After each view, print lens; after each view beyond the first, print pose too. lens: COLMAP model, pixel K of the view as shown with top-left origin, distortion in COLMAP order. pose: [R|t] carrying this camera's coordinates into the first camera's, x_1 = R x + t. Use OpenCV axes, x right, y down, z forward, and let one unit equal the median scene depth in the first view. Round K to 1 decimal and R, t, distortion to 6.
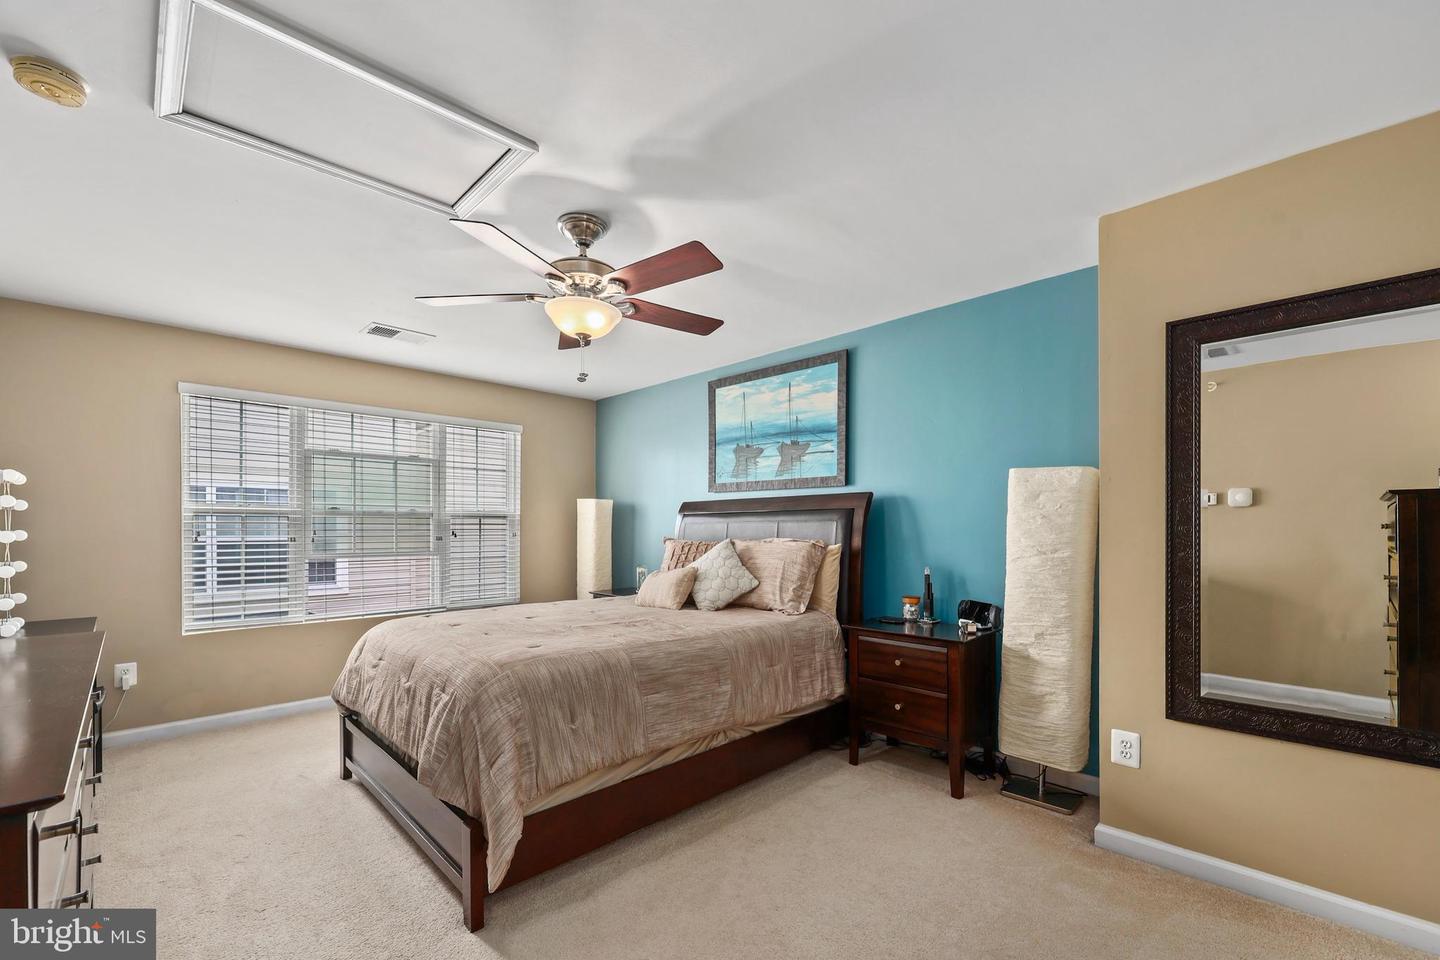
lens RADIAL K [[602.4, 0, 721.6], [0, 602.4, 536.1], [0, 0, 1]] dist [-0.000263, -0.000009]
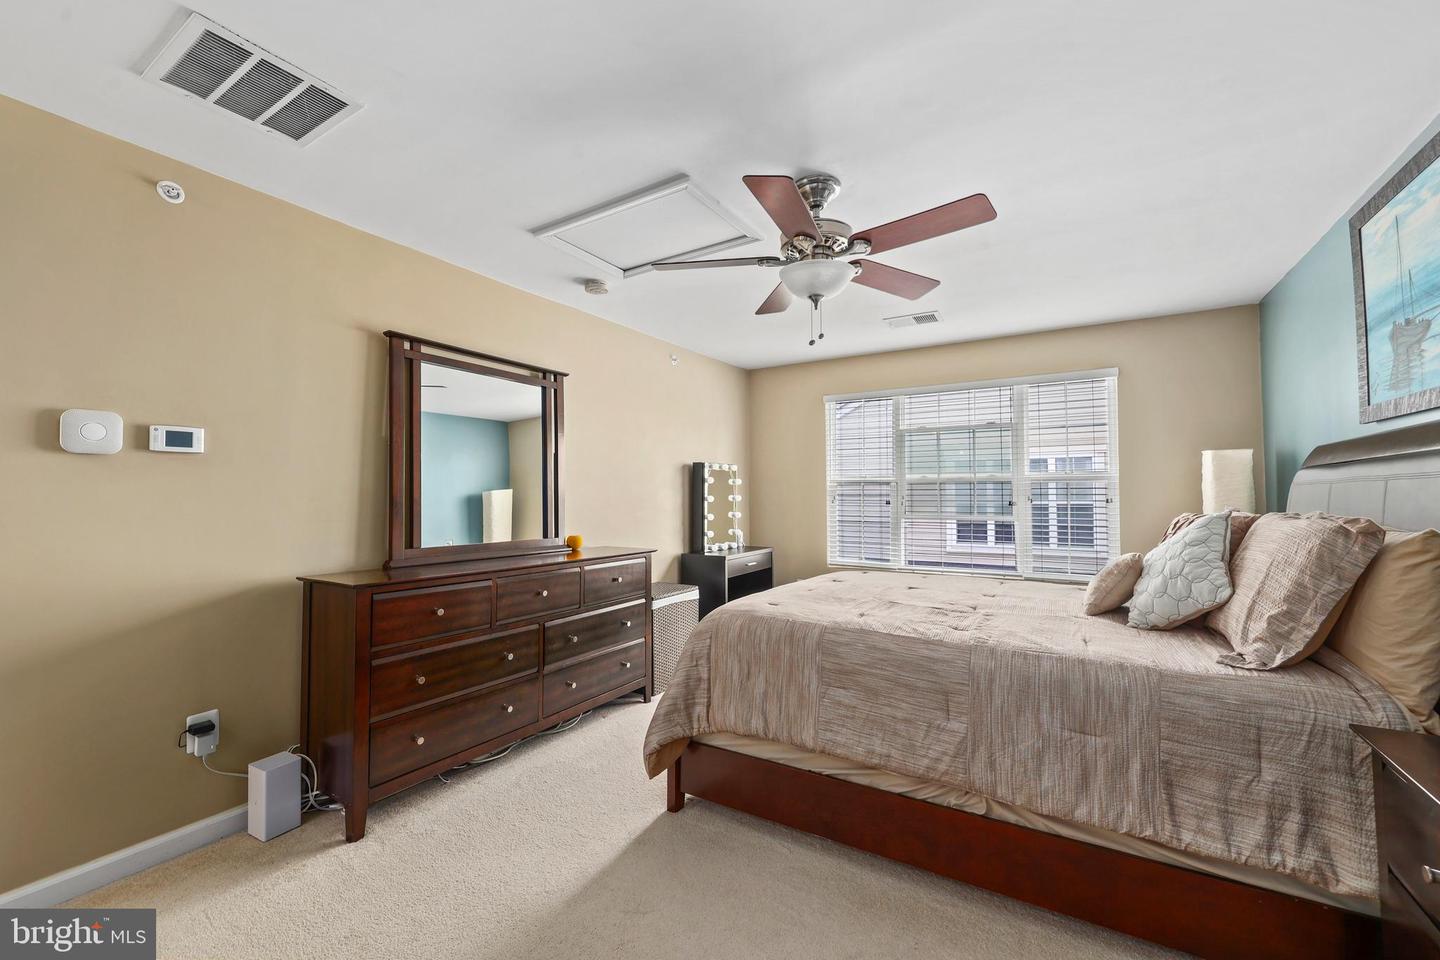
lens RADIAL K [[575.0, 0, 720.0], [0, 575.0, 480.0], [0, 0, 1]] dist [0.000172, -0.000120]
pose [[0.238888, -0.026343, -0.970690, 0.447294], [-0.007755, 0.999548, -0.029035, -0.005017], [0.971016, 0.014463, 0.238576, 0.441756]]
